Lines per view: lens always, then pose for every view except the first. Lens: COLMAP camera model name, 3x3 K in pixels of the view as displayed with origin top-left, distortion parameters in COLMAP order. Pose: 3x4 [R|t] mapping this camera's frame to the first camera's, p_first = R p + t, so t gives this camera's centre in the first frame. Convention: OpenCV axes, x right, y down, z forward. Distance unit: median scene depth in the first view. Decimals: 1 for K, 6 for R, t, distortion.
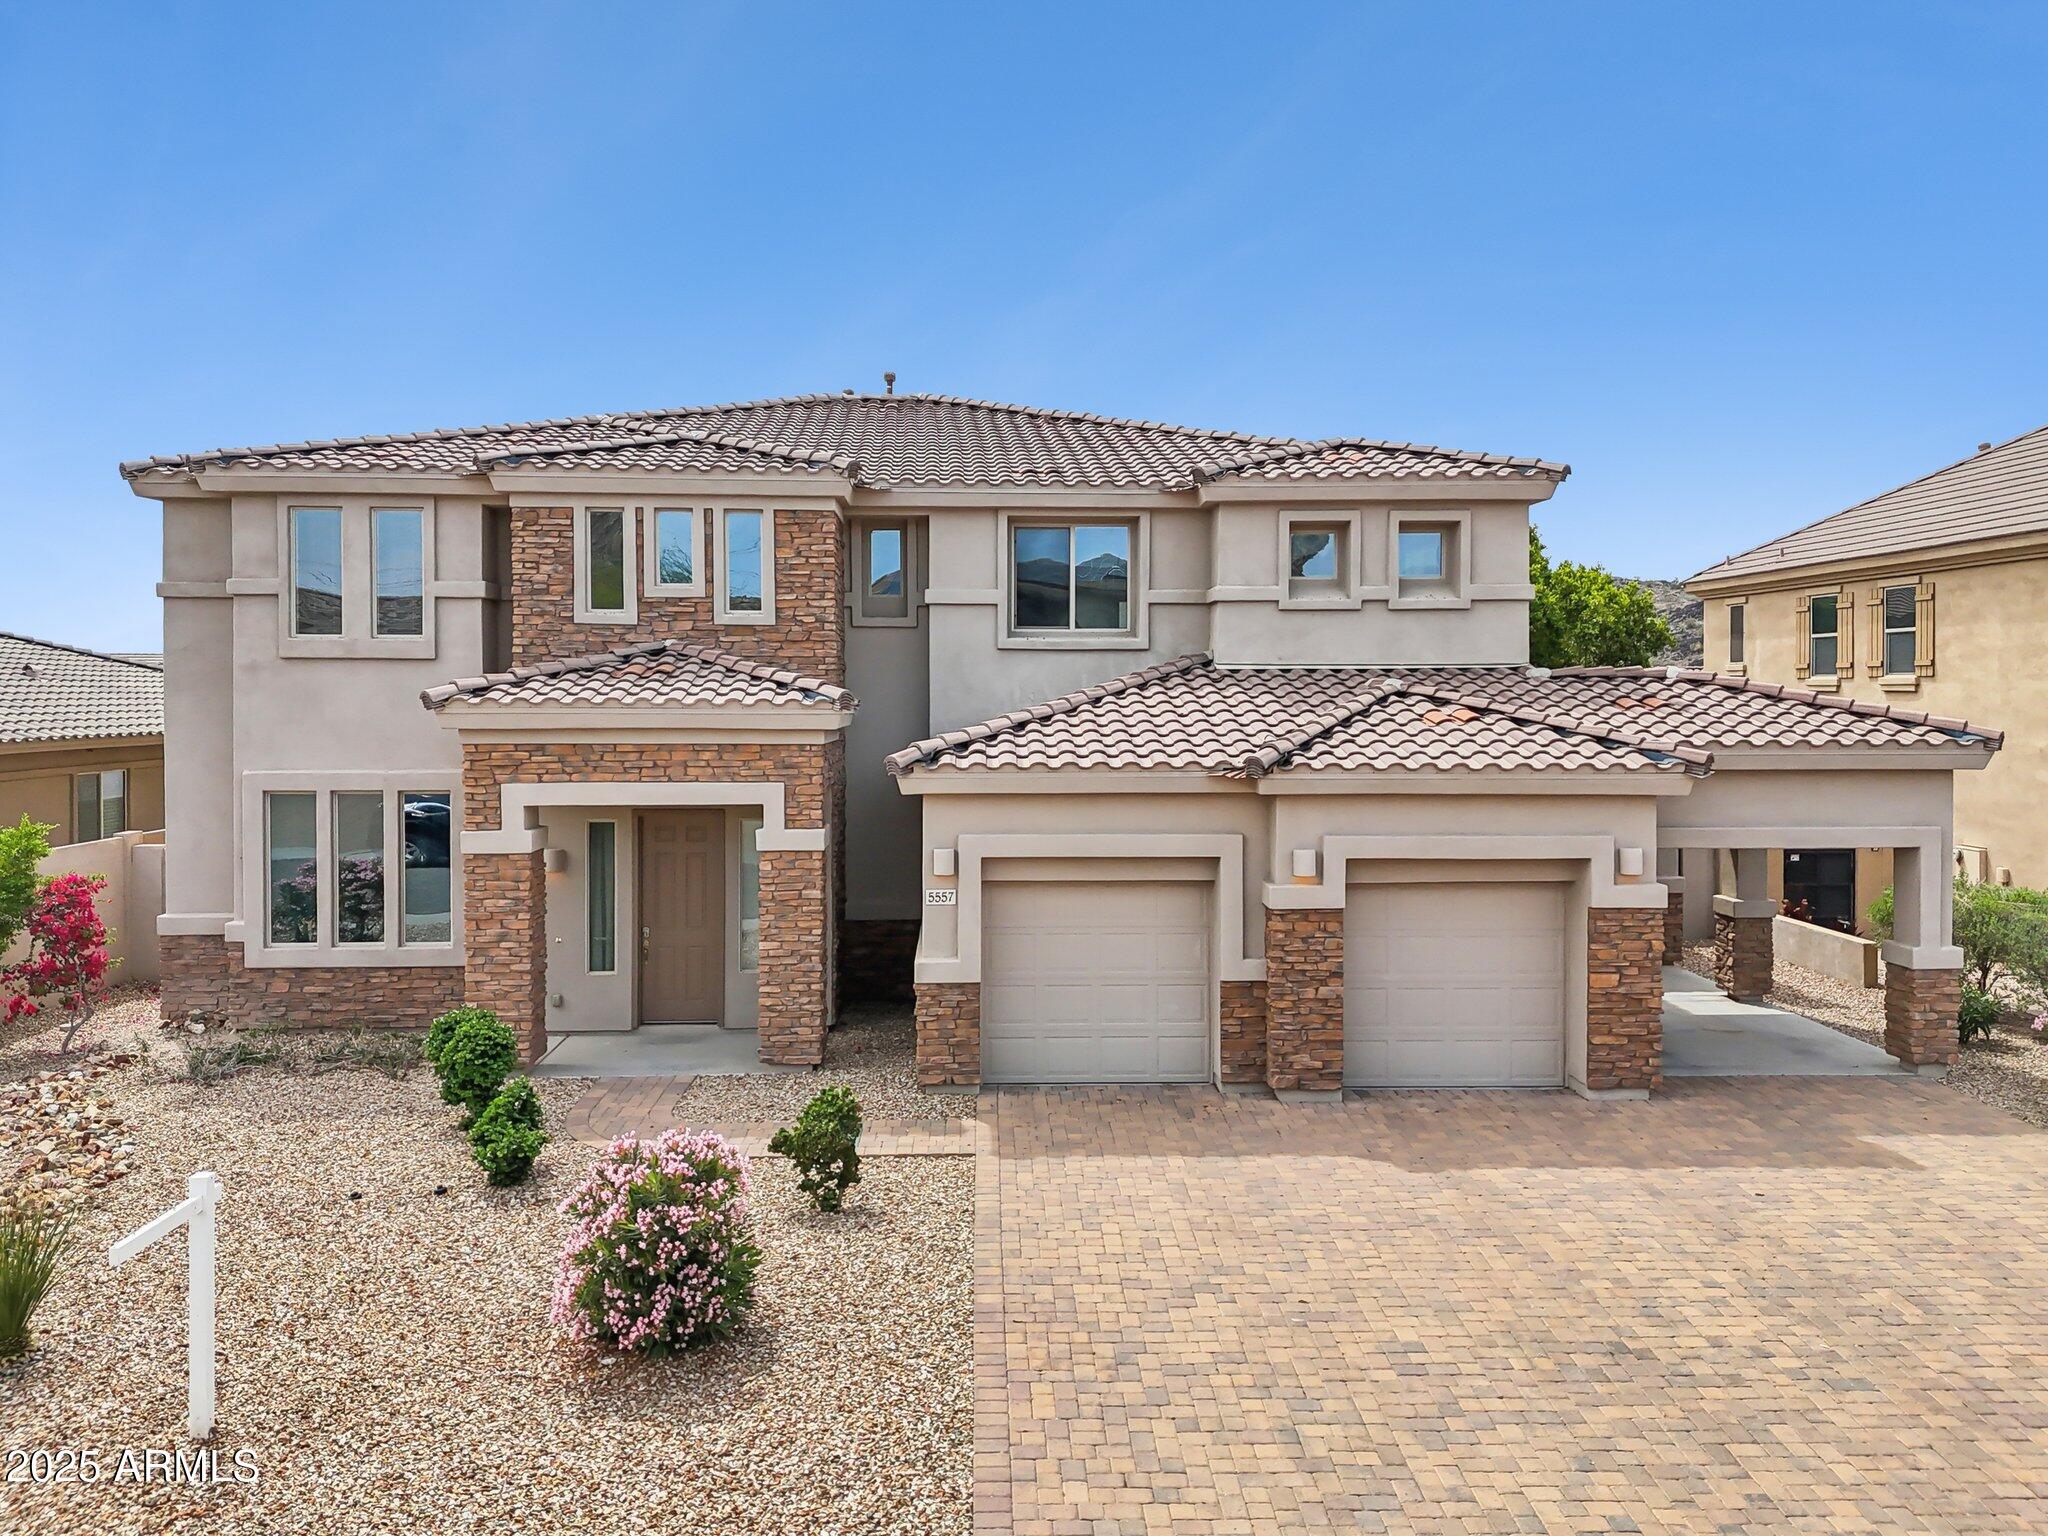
lens RADIAL K [[1502.4, 0, 1022.0], [0, 1502.4, 731.4], [0, 0, 1]] dist [0.086022, -0.086239]
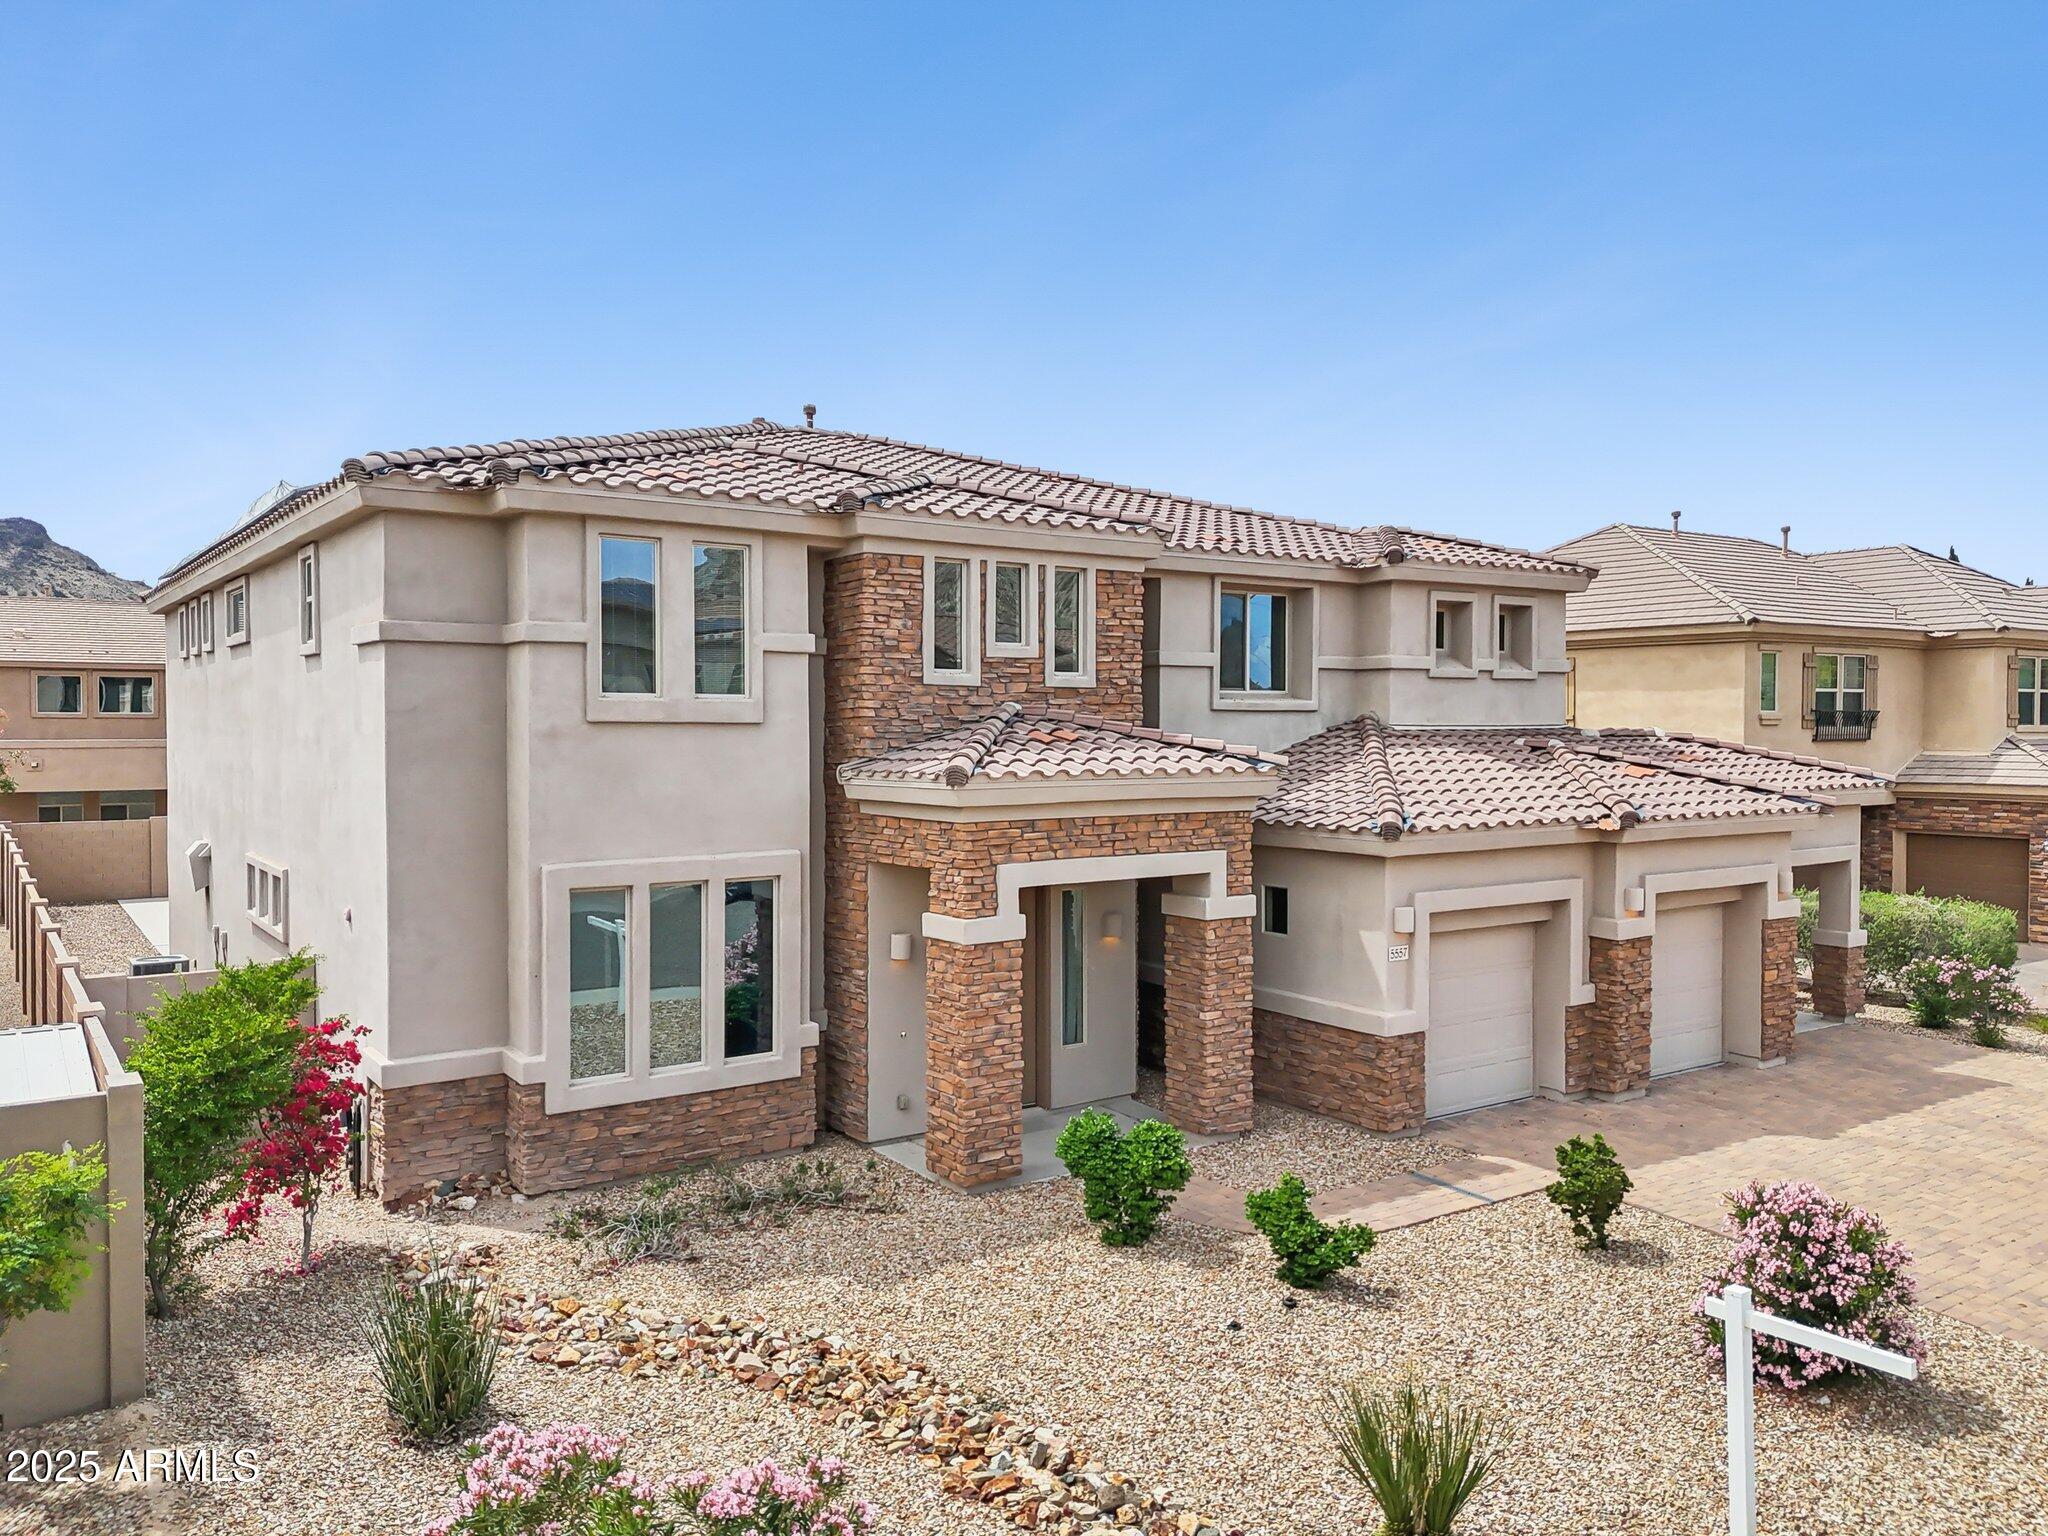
lens RADIAL K [[1502.4, 0, 1006.2], [0, 1502.4, 752.7], [0, 0, 1]] dist [0.086022, -0.086239]
pose [[0.846618, -0.011687, 0.532073, -0.761516], [0.014401, 0.999896, -0.000951, -0.029757], [-0.532006, 0.008467, 0.846698, 0.218865]]
